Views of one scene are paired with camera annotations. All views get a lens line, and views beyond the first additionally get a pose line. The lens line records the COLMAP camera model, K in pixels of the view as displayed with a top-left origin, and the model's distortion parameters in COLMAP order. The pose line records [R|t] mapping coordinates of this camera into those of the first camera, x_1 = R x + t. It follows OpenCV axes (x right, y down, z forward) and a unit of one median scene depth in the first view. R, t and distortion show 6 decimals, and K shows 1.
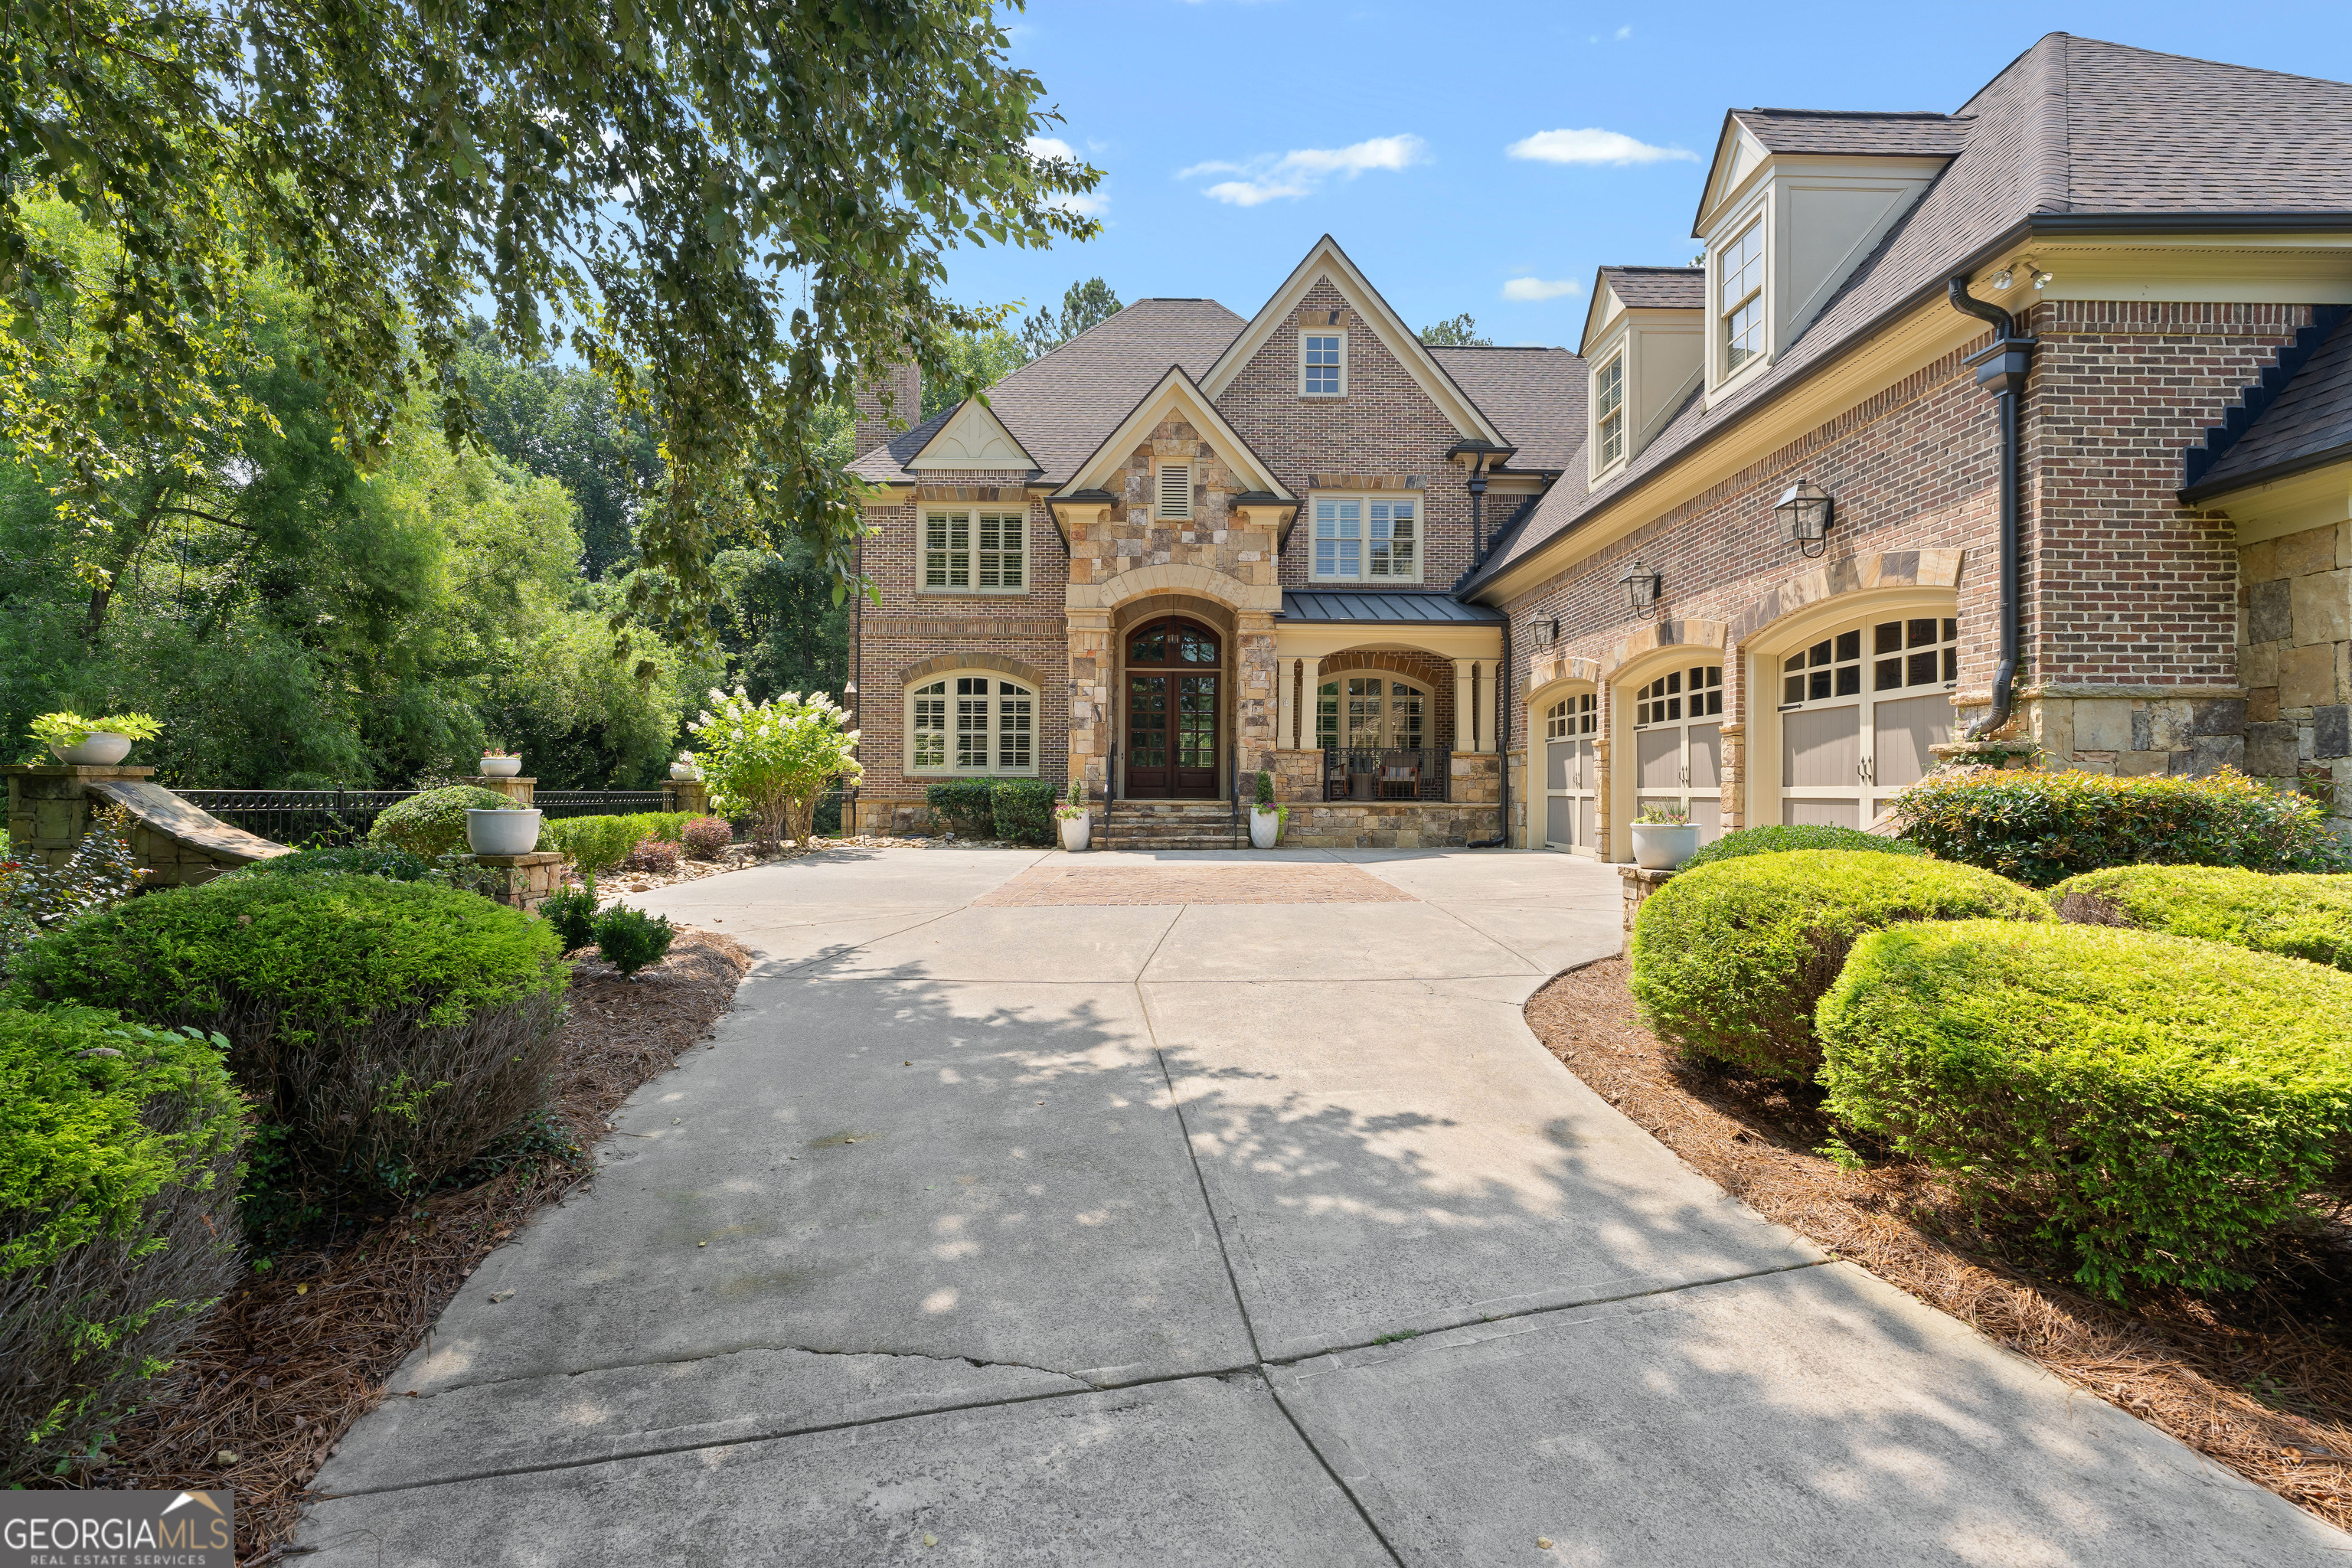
lens RADIAL K [[1058.6, 0, 1173.6], [0, 1058.6, 788.4], [0, 0, 1]] dist [-0.001742, 0.000139]
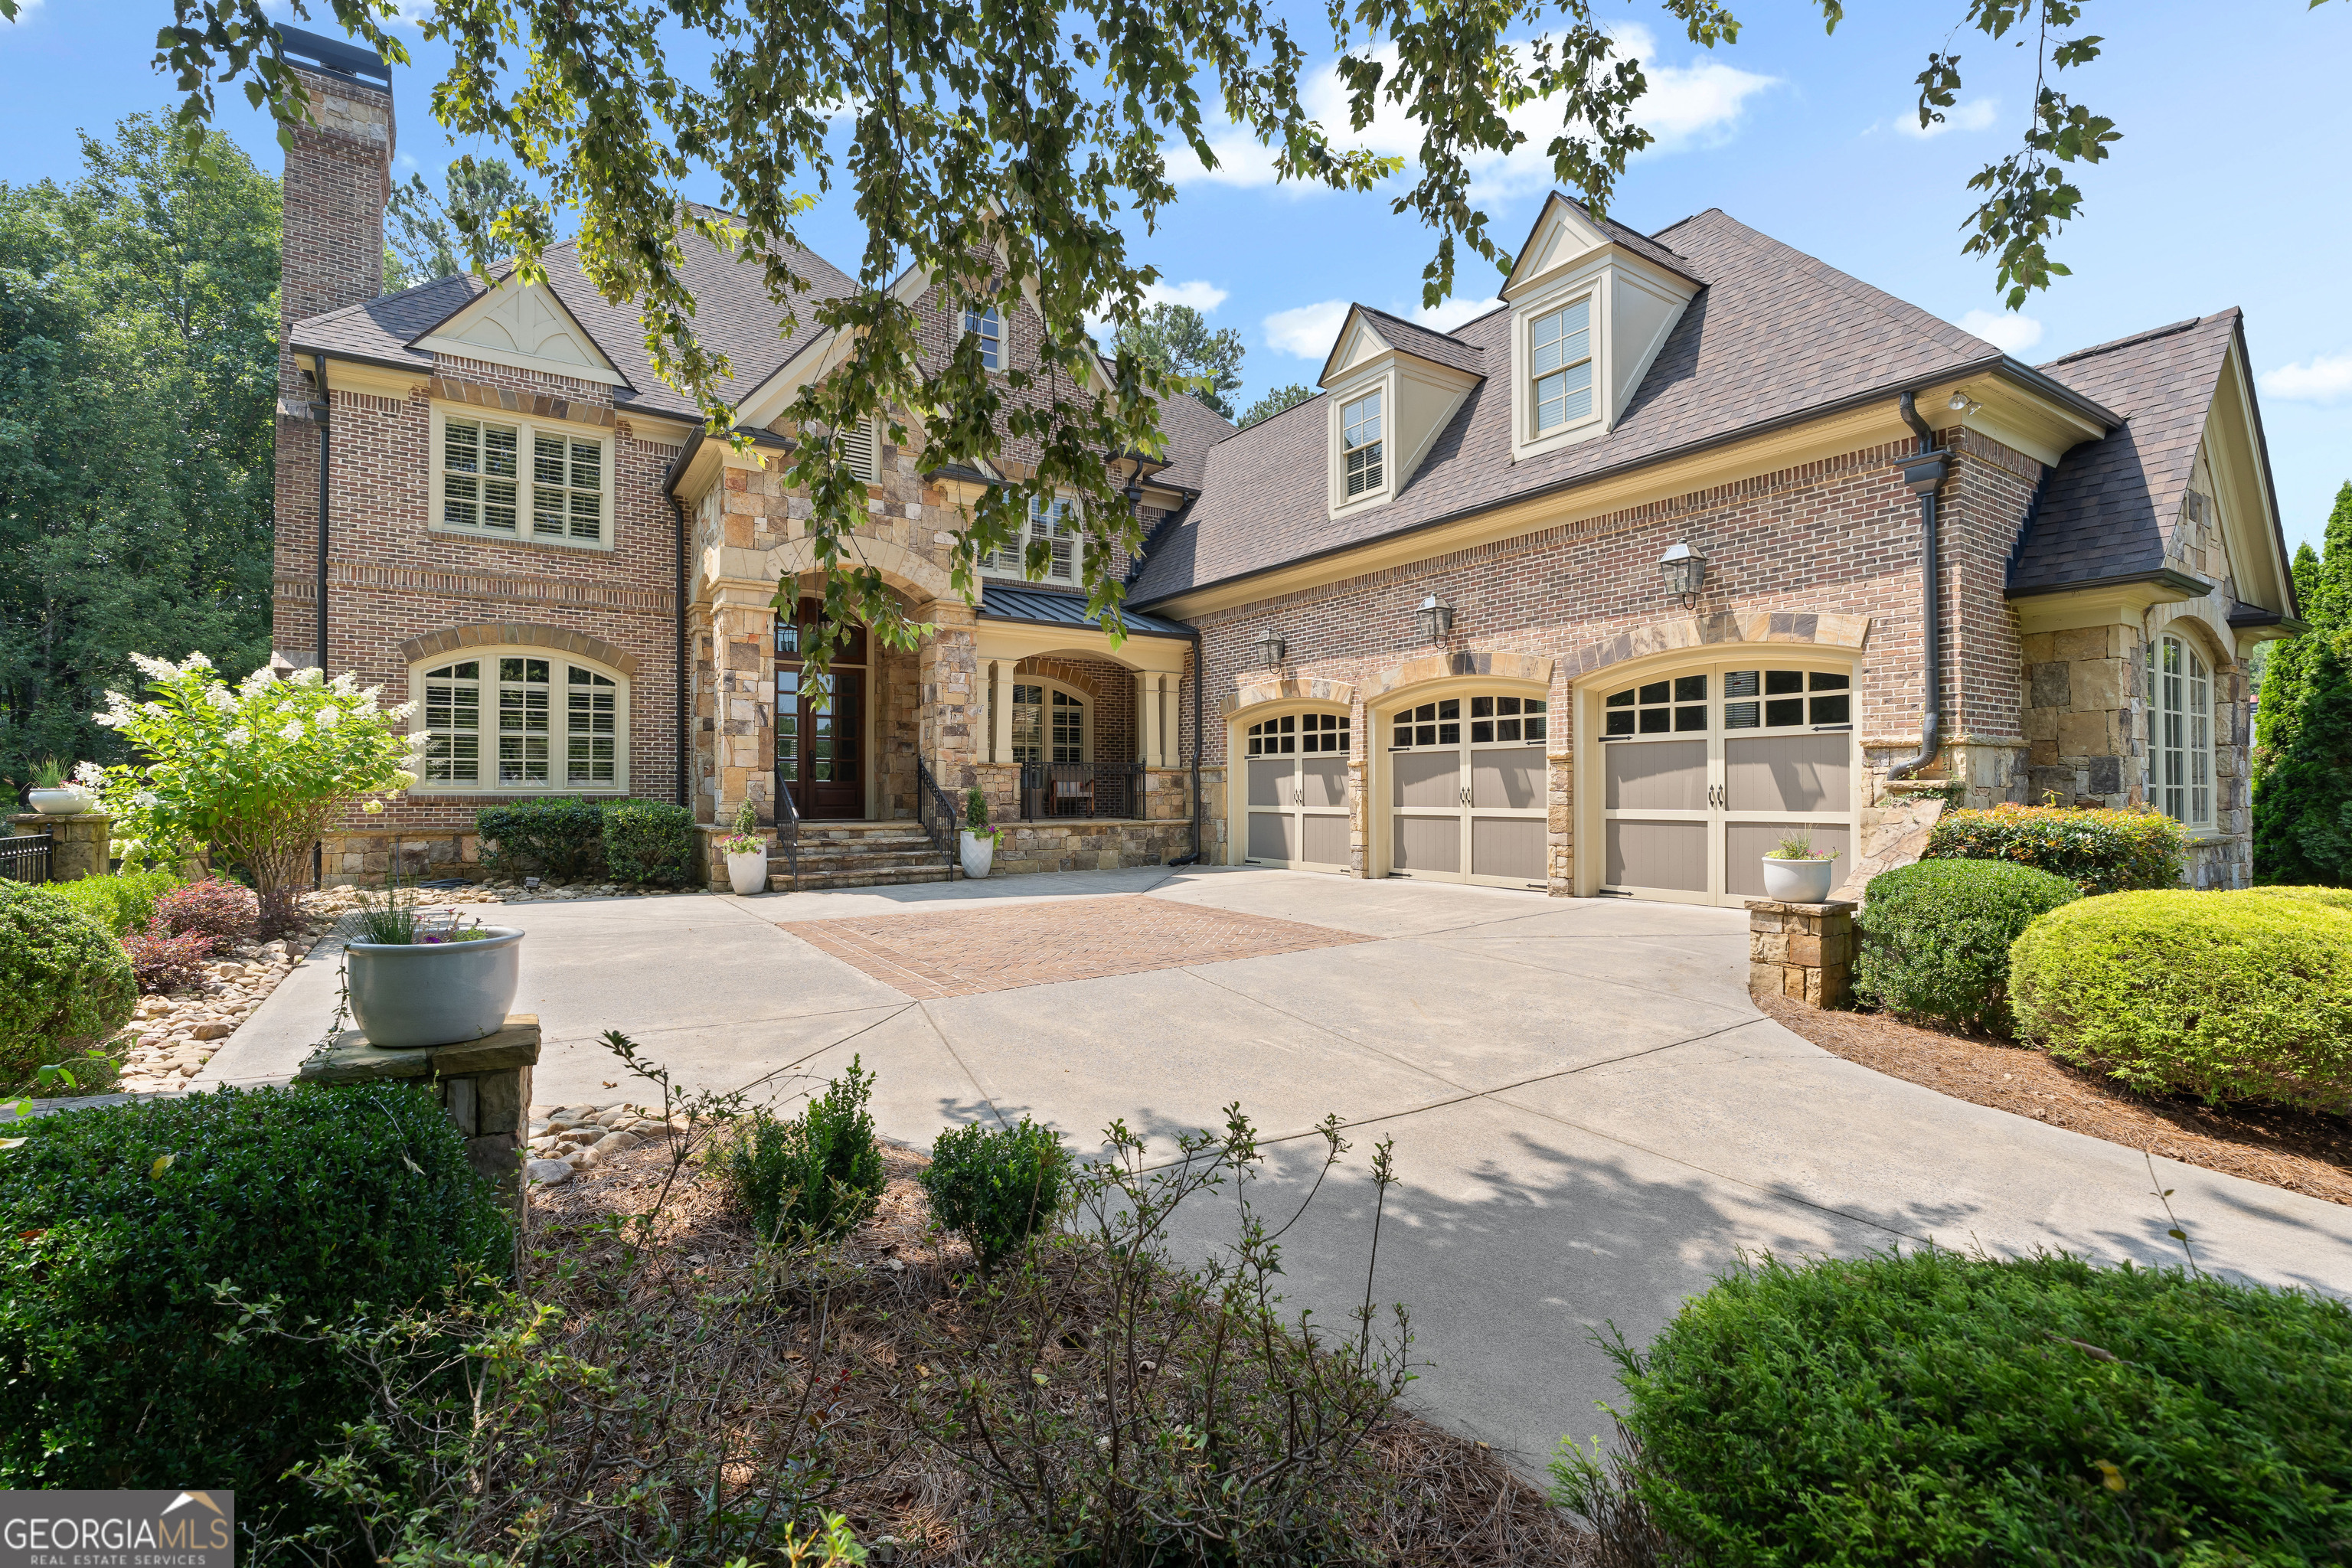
lens RADIAL K [[1056.6, 0, 1206.0], [0, 1056.6, 789.1], [0, 0, 1]] dist [-0.002977, 0.000314]
pose [[0.836824, -0.005682, 0.547442, -0.222720], [0.006403, 0.999979, 0.000591, -0.014825], [-0.547434, 0.003010, 0.836843, 0.166917]]
